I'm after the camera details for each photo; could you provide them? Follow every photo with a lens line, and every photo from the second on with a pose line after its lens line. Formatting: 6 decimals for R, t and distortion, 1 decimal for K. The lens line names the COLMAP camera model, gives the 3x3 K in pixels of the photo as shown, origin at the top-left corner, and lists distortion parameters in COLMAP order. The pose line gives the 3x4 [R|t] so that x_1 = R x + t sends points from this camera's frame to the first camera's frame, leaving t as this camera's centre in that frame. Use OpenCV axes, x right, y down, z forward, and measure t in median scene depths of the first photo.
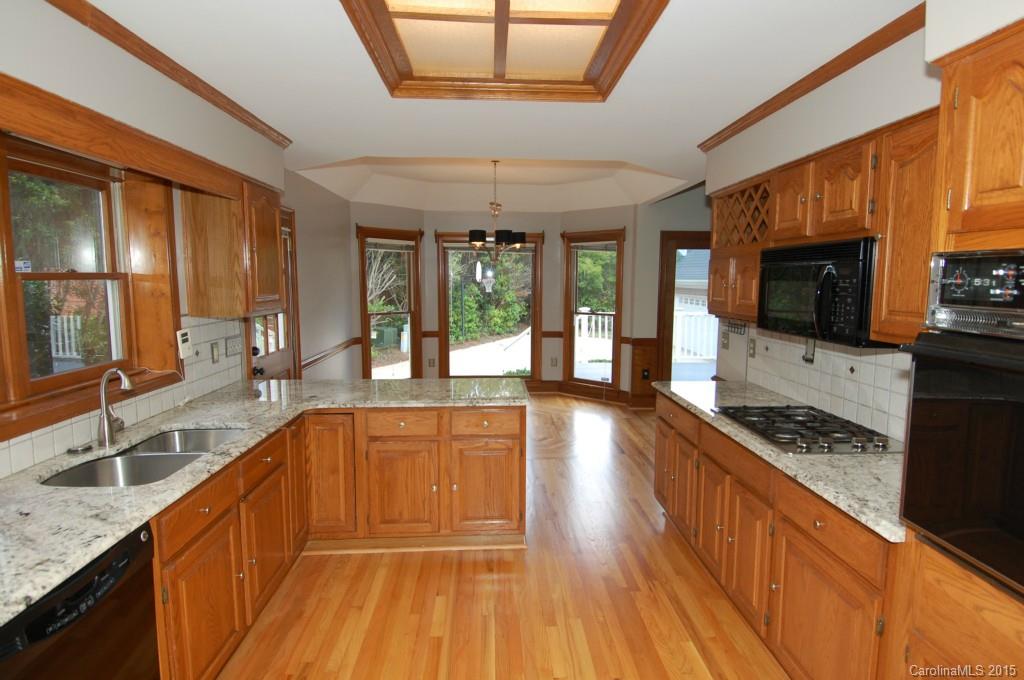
lens RADIAL K [[546.5, 0, 523.1], [0, 546.5, 340.8], [0, 0, 1]] dist [0.050131, -0.053473]
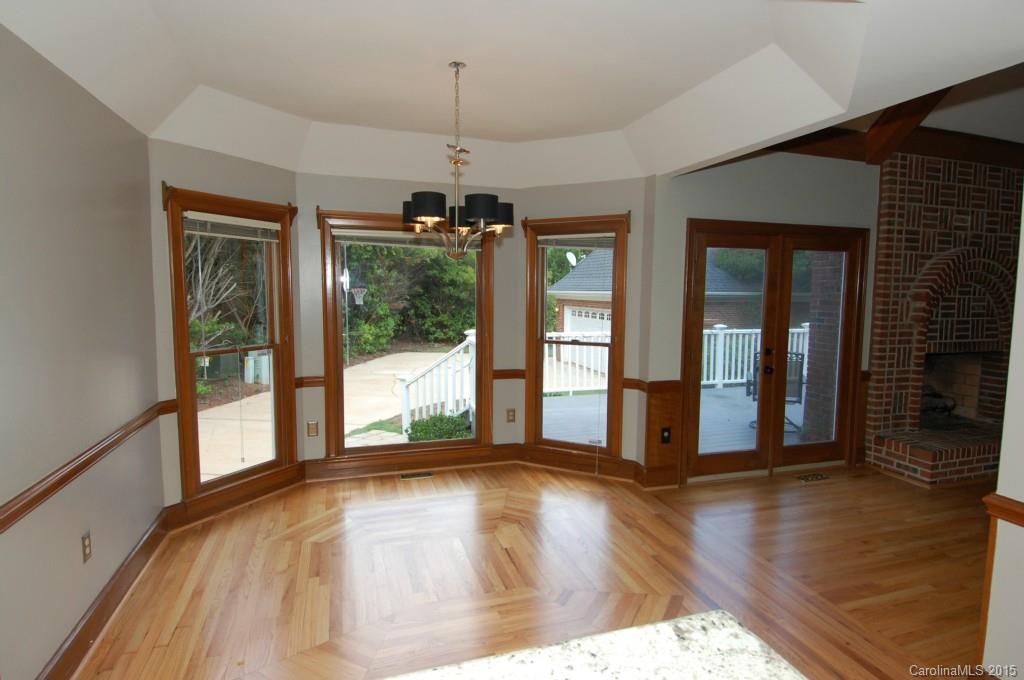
lens RADIAL K [[546.5, 0, 523.1], [0, 546.5, 340.8], [0, 0, 1]] dist [0.050131, -0.053473]
pose [[0.967304, -0.018529, 0.252941, -0.097583], [0.023259, 0.999606, -0.015722, -0.042069], [-0.252550, 0.021091, 0.967354, 0.368813]]
